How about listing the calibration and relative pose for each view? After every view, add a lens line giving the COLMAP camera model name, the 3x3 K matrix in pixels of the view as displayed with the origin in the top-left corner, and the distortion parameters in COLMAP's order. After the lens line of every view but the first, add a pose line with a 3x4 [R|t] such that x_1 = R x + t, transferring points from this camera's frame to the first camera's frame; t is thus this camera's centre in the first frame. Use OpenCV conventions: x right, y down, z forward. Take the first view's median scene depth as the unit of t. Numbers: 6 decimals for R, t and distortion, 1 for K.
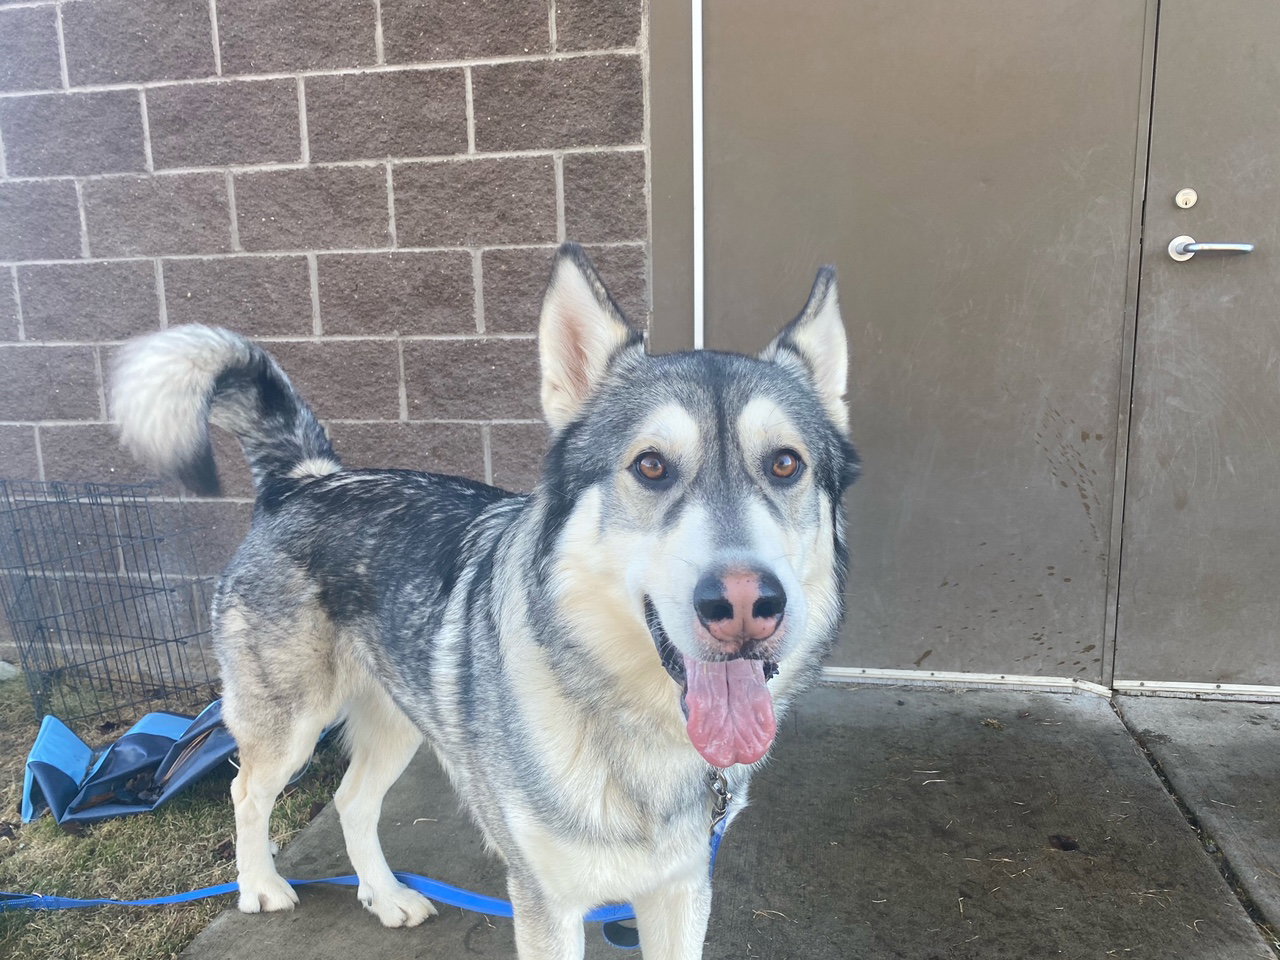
lens RADIAL K [[974.5, 0, 639.1], [0, 974.5, 473.1], [0, 0, 1]] dist [-0.006490, 0.010781]
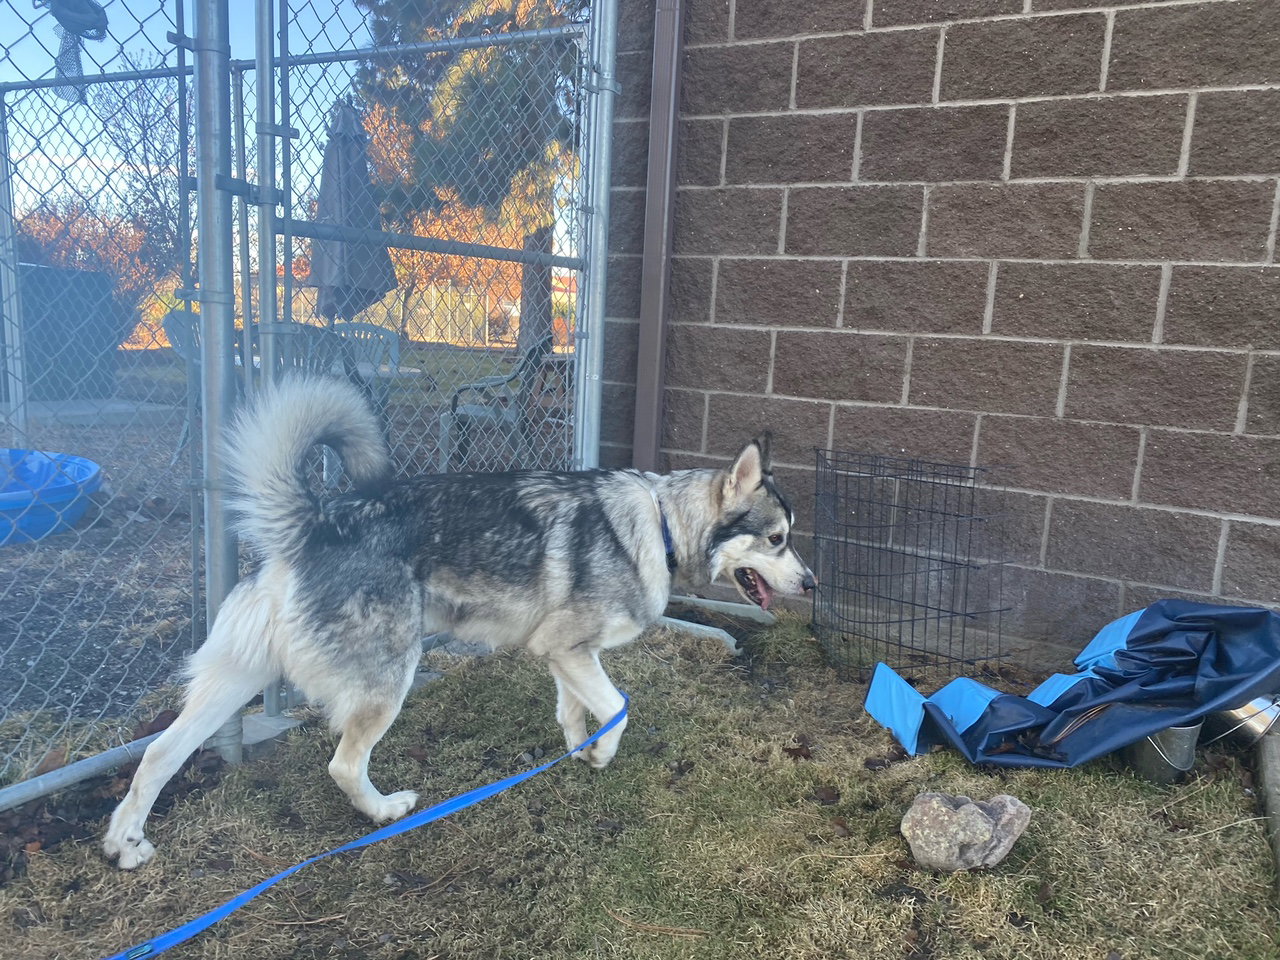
lens RADIAL K [[974.5, 0, 639.7], [0, 974.5, 488.1], [0, 0, 1]] dist [-0.006490, 0.010781]
pose [[0.951293, 0.119656, -0.284119, -0.541426], [-0.121279, 0.992547, 0.011936, 0.065450], [0.283430, 0.023103, 0.958715, -0.141697]]
